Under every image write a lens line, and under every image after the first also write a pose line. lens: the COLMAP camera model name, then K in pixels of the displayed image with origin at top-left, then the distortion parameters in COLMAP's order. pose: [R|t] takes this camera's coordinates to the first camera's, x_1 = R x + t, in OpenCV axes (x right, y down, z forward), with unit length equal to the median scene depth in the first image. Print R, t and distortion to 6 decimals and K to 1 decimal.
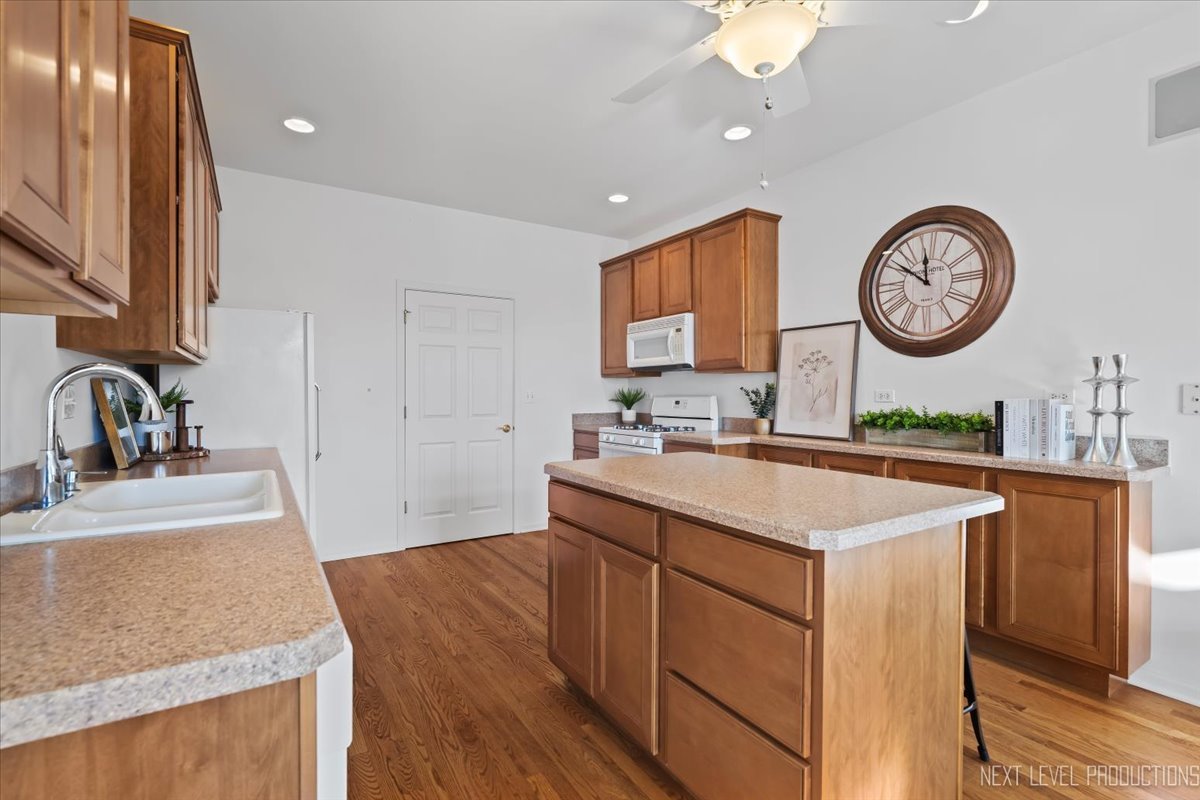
lens RADIAL K [[544.7, 0, 600.0], [0, 544.7, 400.0], [0, 0, 1]] dist [-0.000851, -0.000281]
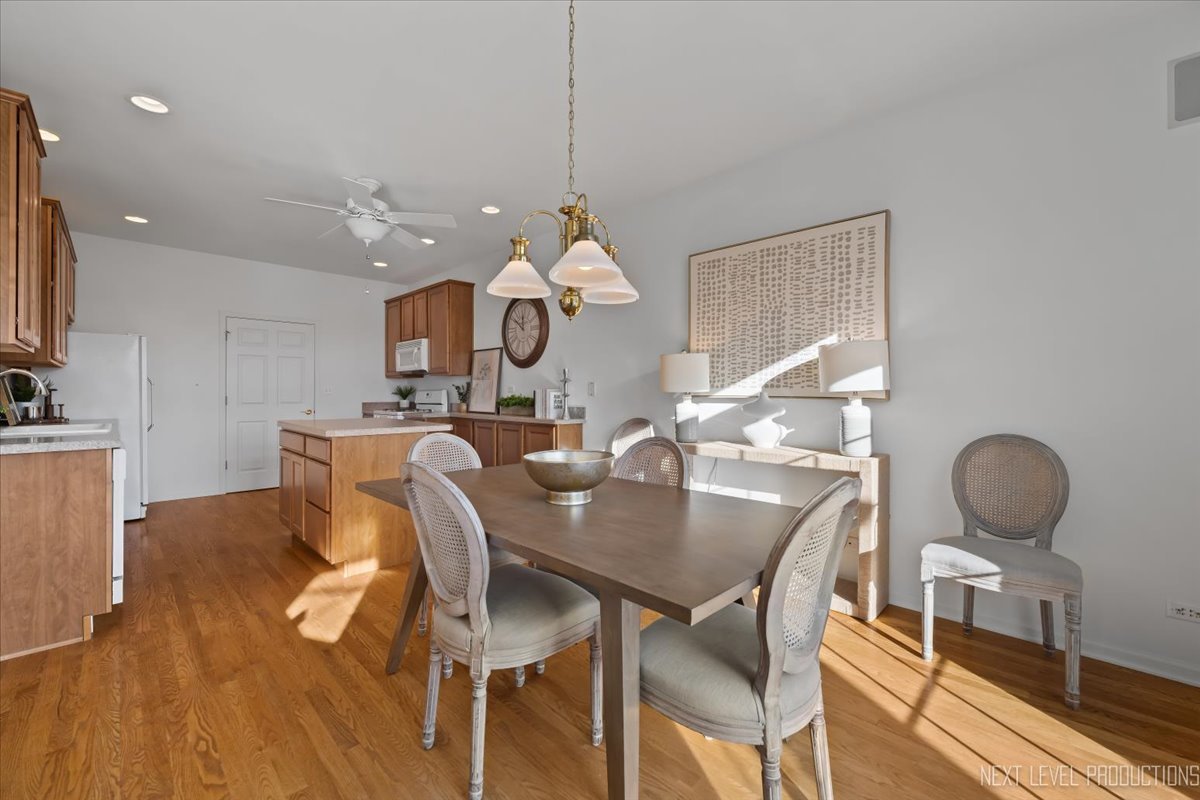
lens RADIAL K [[483.2, 0, 594.0], [0, 483.2, 396.1], [0, 0, 1]] dist [-0.001643, -0.000355]
pose [[0.976127, 0.000192, 0.217202, 0.425884], [0.001242, 0.999978, -0.006467, 0.026890], [-0.217198, 0.006582, 0.976105, -0.632597]]
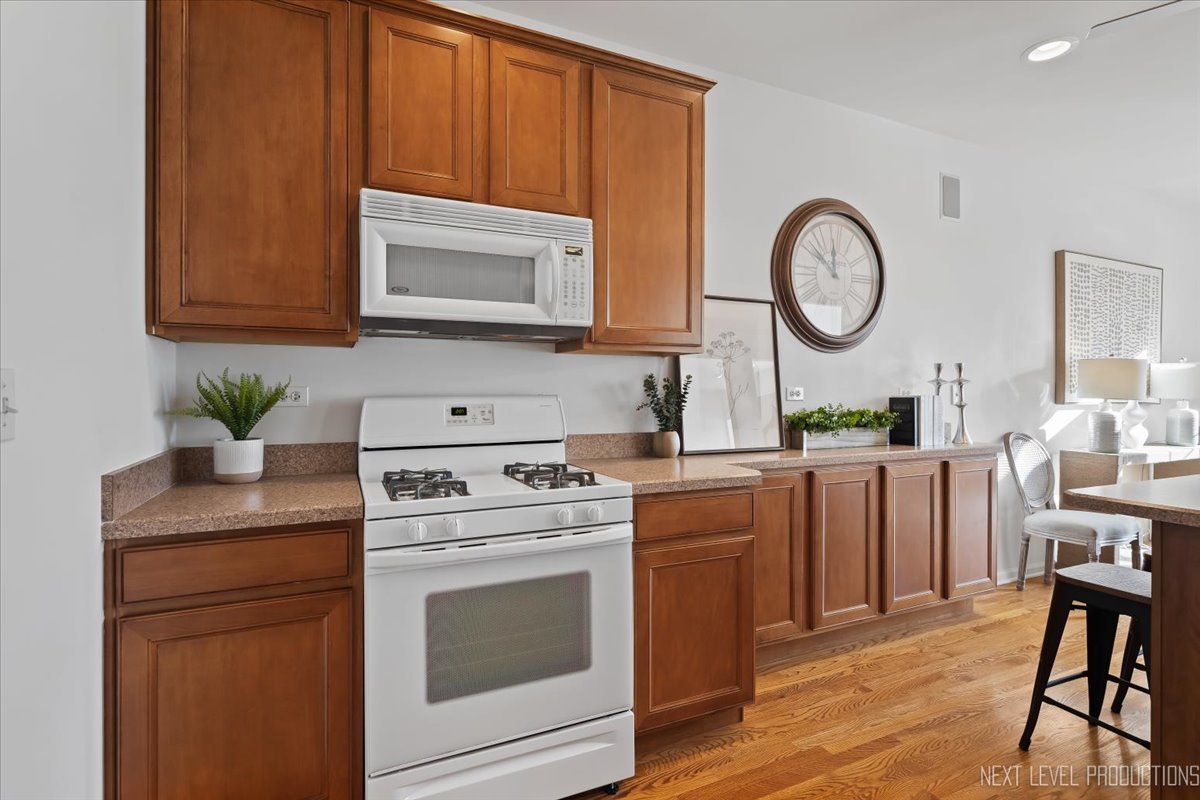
lens RADIAL K [[564.0, 0, 595.1], [0, 564.0, 391.8], [0, 0, 1]] dist [-0.001100, -0.000480]
pose [[0.137158, -0.001673, 0.990548, -0.397922], [0.010305, 0.999947, 0.000262, -0.013427], [-0.990496, 0.010172, 0.137168, 1.151549]]
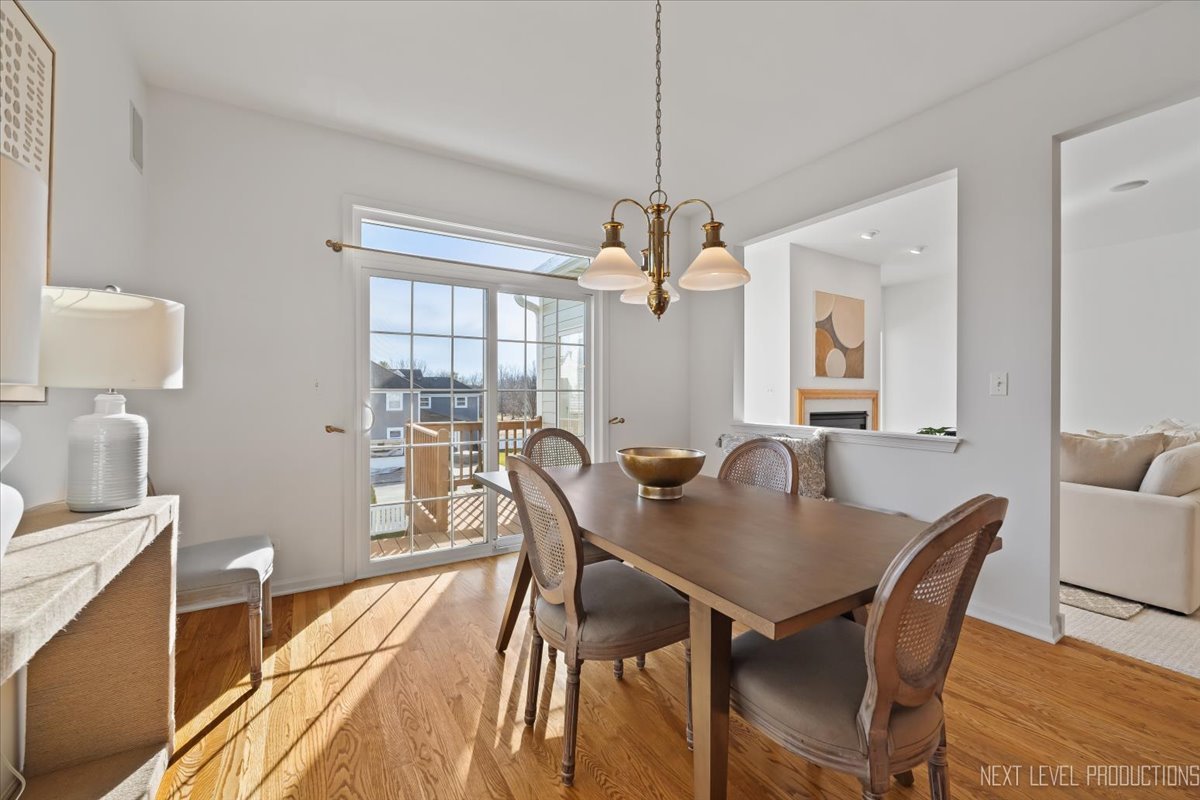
lens RADIAL K [[483.2, 0, 594.0], [0, 483.2, 396.1], [0, 0, 1]] dist [-0.001643, -0.000355]
pose [[-0.999618, 0.000435, 0.027623, 0.574919], [0.000984, 0.999802, 0.019862, 0.013351], [-0.027609, 0.019882, -0.999421, 0.448894]]
